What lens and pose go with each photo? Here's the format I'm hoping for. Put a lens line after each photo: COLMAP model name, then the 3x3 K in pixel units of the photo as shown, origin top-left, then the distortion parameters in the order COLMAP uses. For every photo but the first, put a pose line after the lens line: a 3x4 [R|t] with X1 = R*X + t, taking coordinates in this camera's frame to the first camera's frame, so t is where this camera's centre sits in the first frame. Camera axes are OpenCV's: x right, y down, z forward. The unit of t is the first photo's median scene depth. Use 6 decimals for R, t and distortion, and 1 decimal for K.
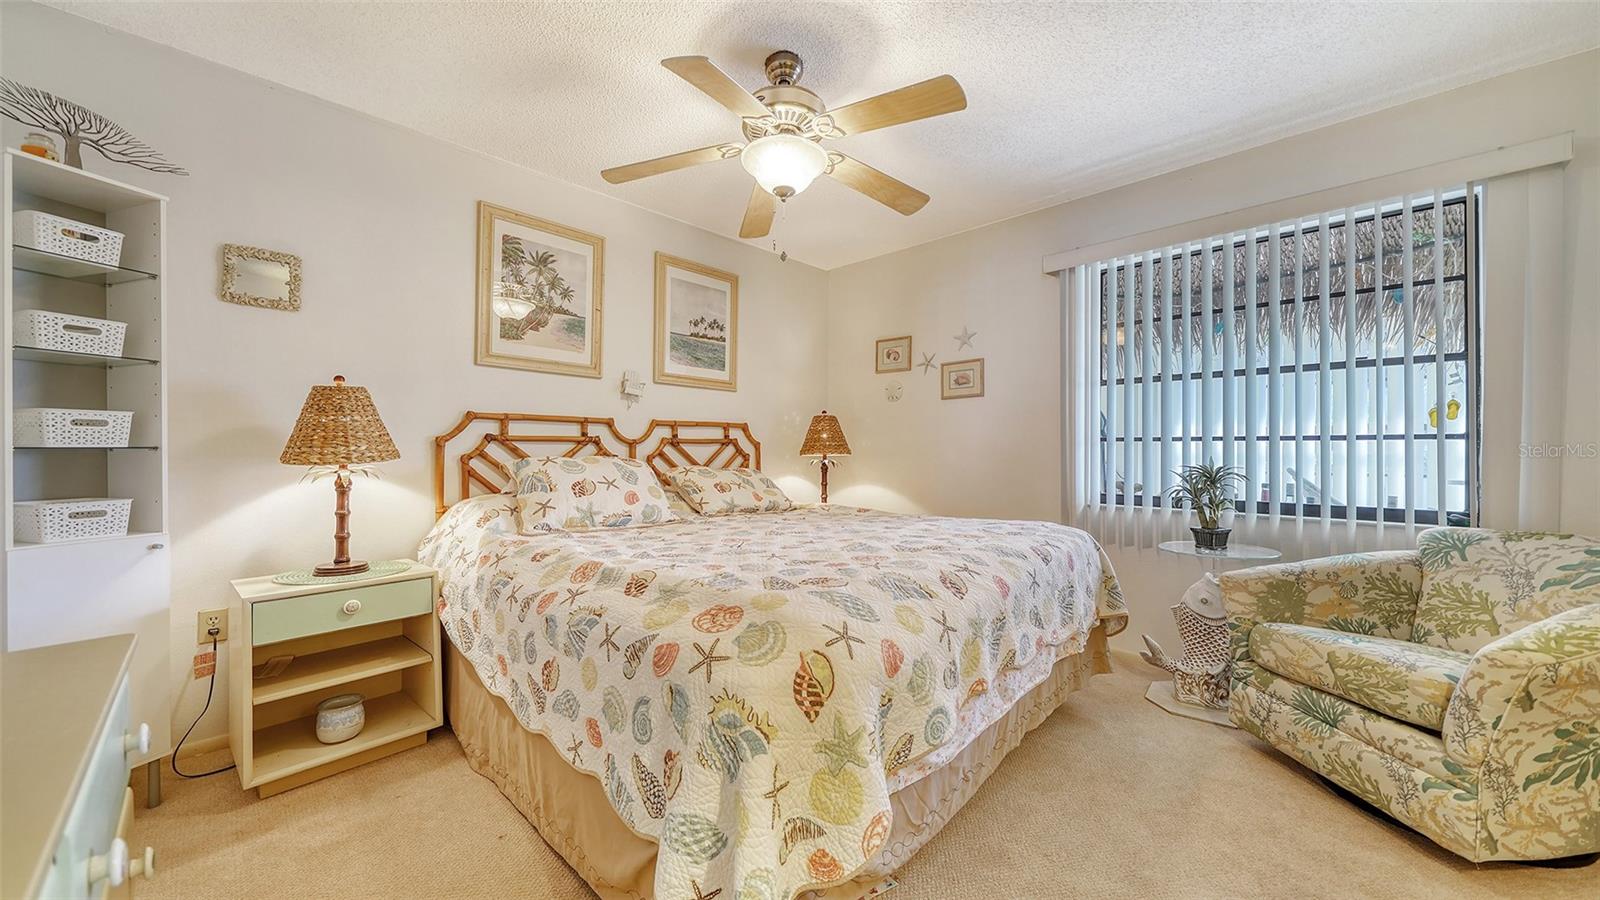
lens RADIAL K [[553.9, 0, 800.0], [0, 553.9, 450.0], [0, 0, 1]] dist [0.000217, 0.000063]
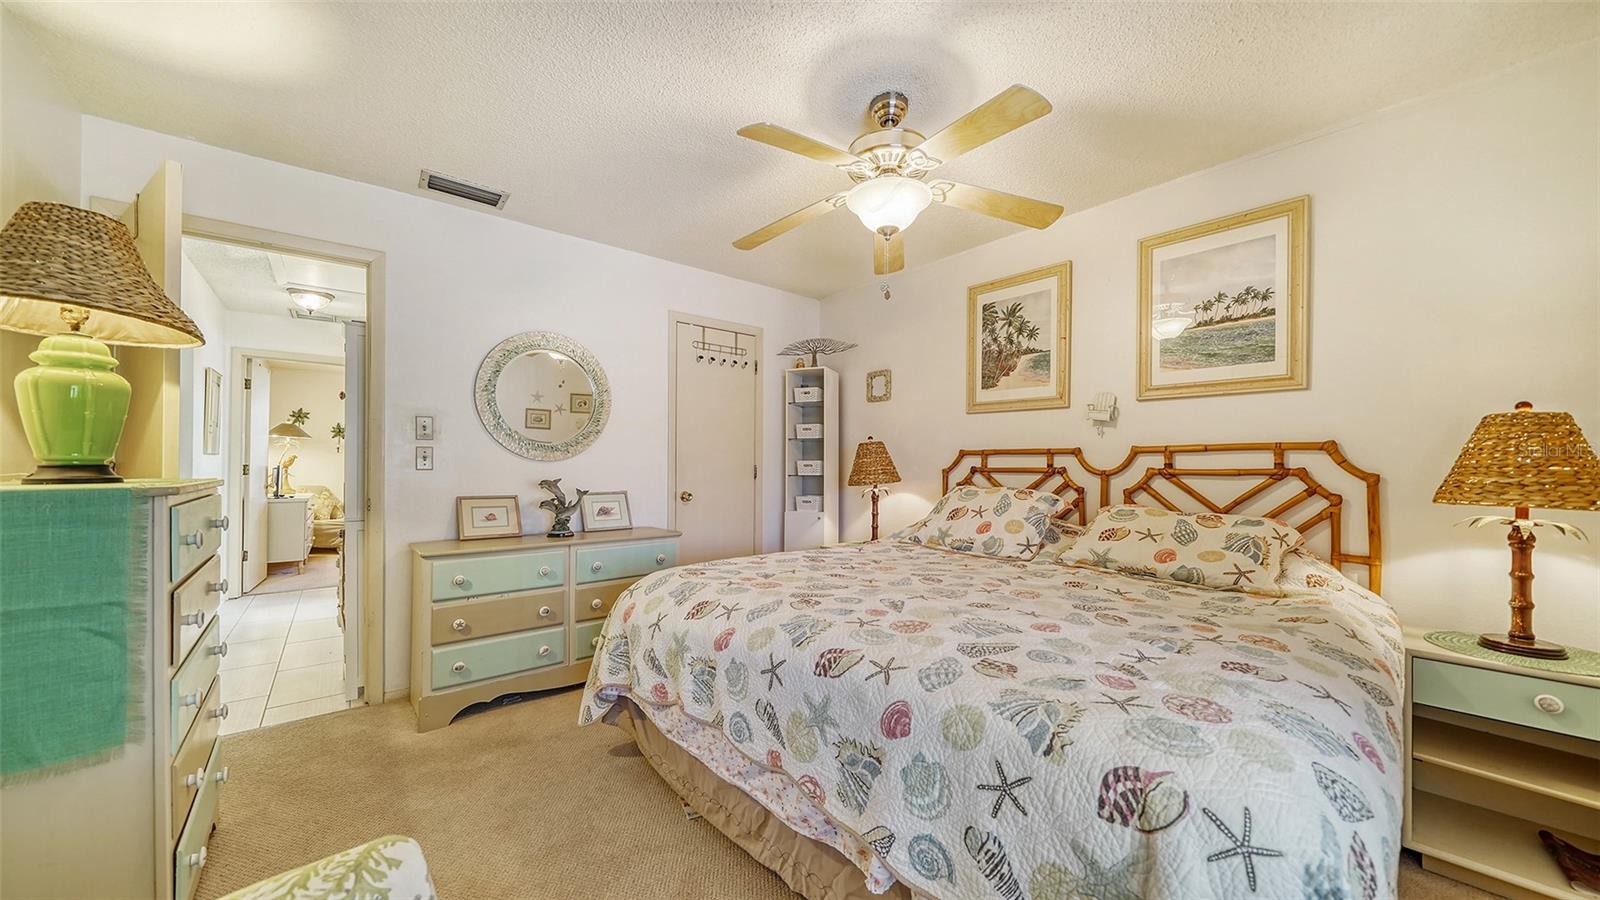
lens RADIAL K [[562.5, 0, 789.8], [0, 562.5, 459.3], [0, 0, 1]] dist [-0.005993, -0.000025]
pose [[-0.111843, -0.014572, -0.993619, 0.671866], [-0.007325, 0.999877, -0.013840, -0.021697], [0.993699, 0.005731, -0.111936, 0.634245]]
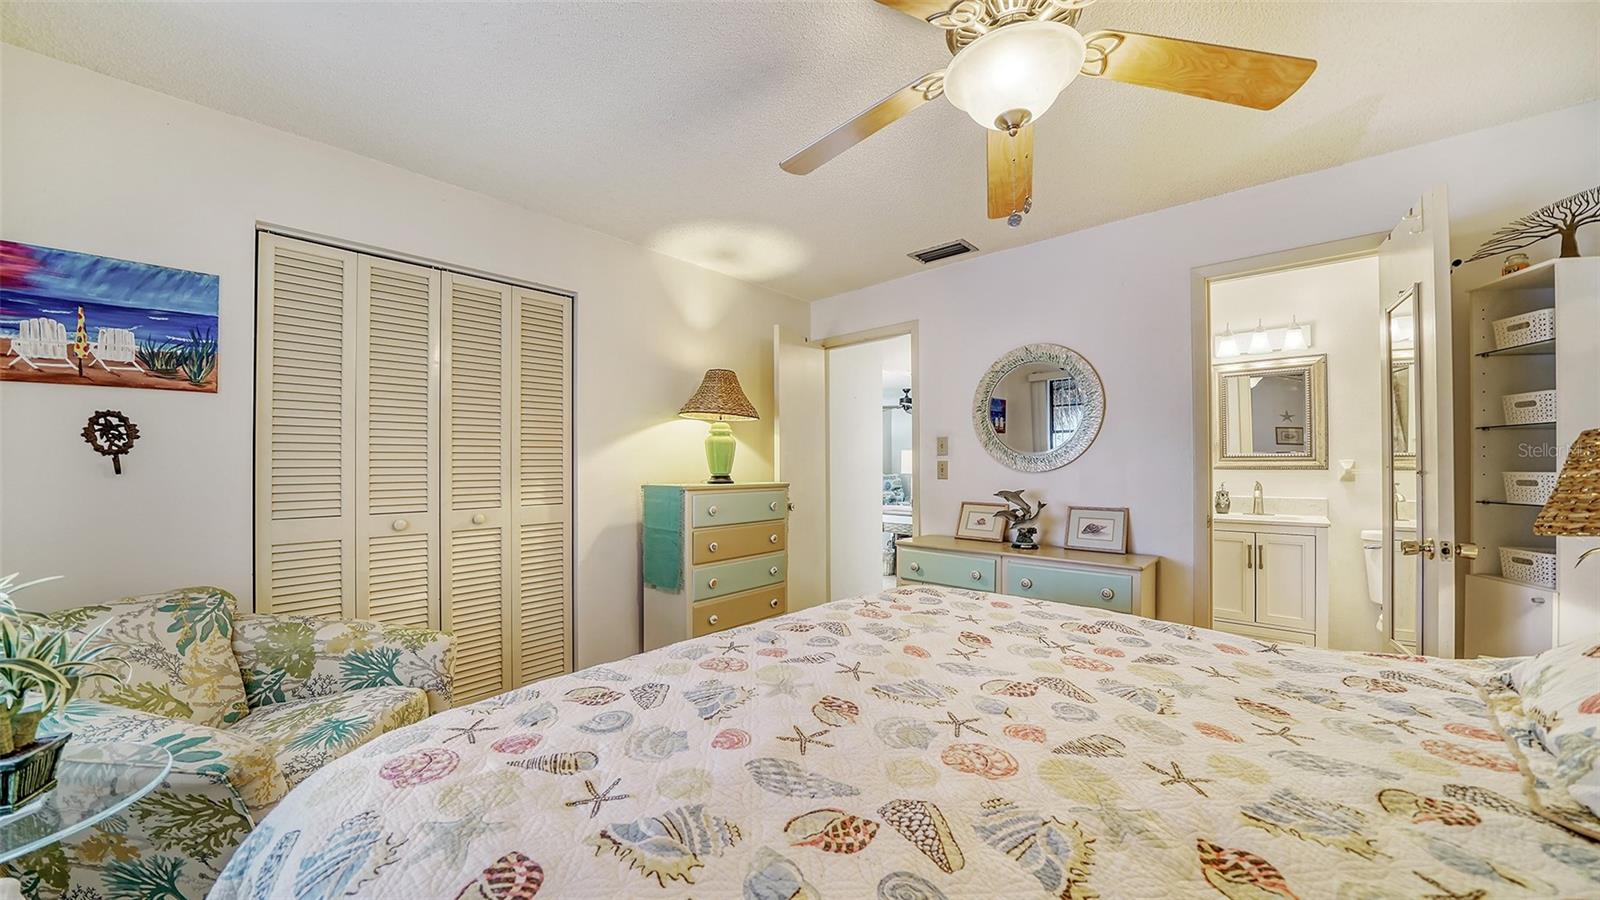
lens RADIAL K [[562.5, 0, 789.8], [0, 562.5, 459.3], [0, 0, 1]] dist [-0.005993, -0.000025]
pose [[-0.999965, -0.001501, -0.008173, 0.155827], [-0.001438, 0.999970, -0.007670, -0.044311], [0.008184, -0.007658, -0.999937, 1.107802]]
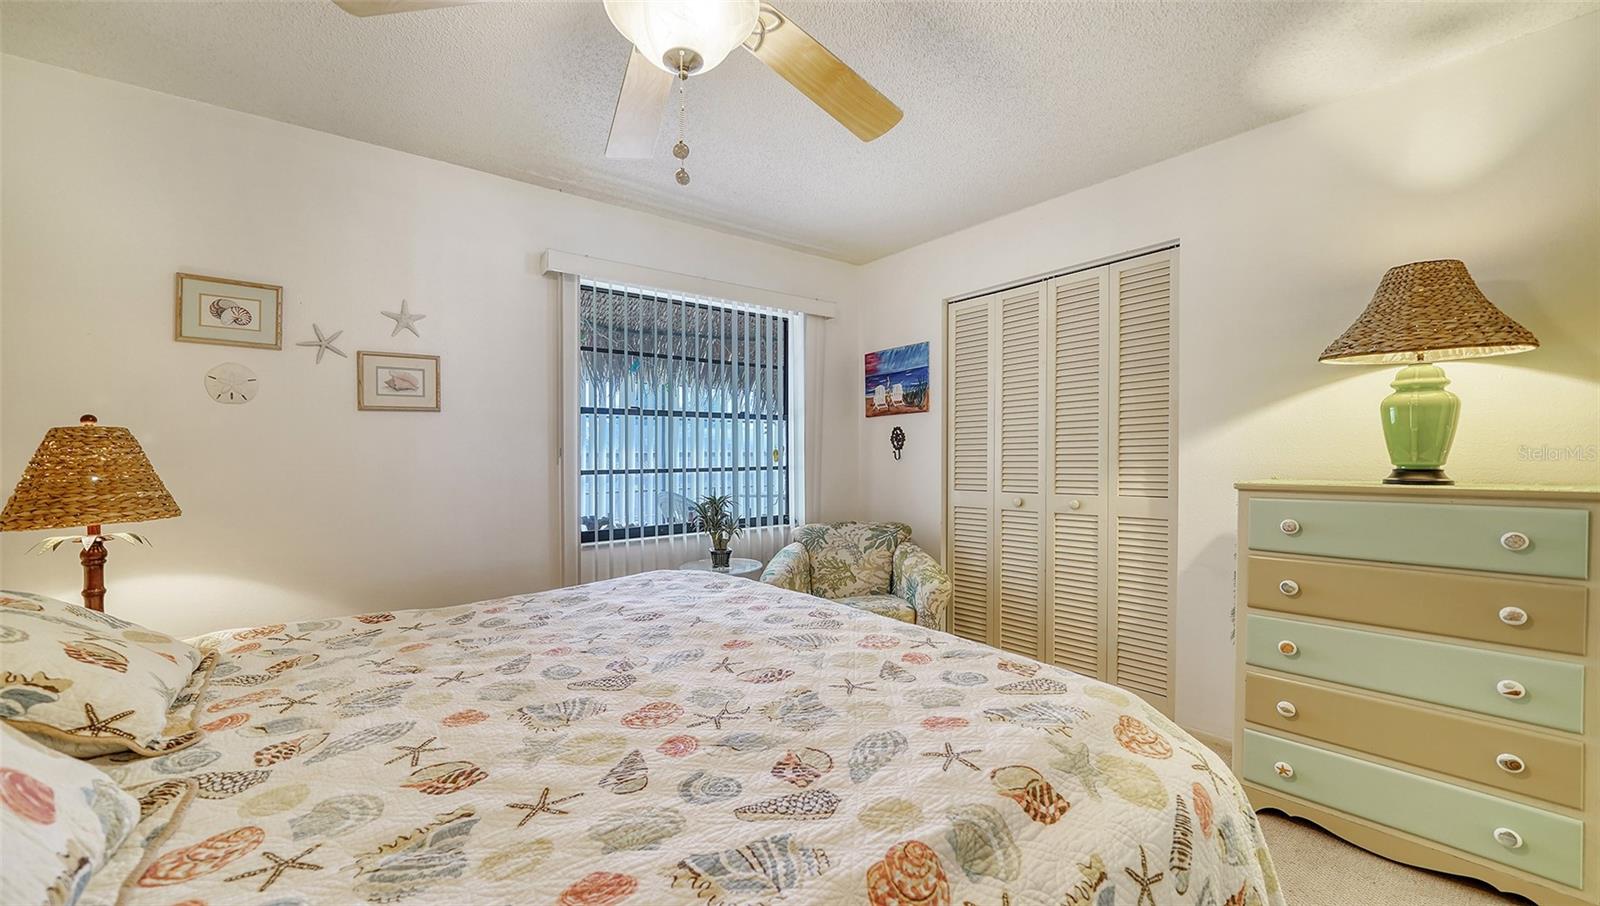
lens RADIAL K [[622.4, 0, 795.8], [0, 622.4, 460.2], [0, 0, 1]] dist [0.000369, 0.000011]
pose [[0.135270, -0.008134, 0.990775, -0.432447], [0.014044, 0.999882, 0.006291, -0.042022], [-0.990709, 0.013063, 0.135369, 0.535920]]
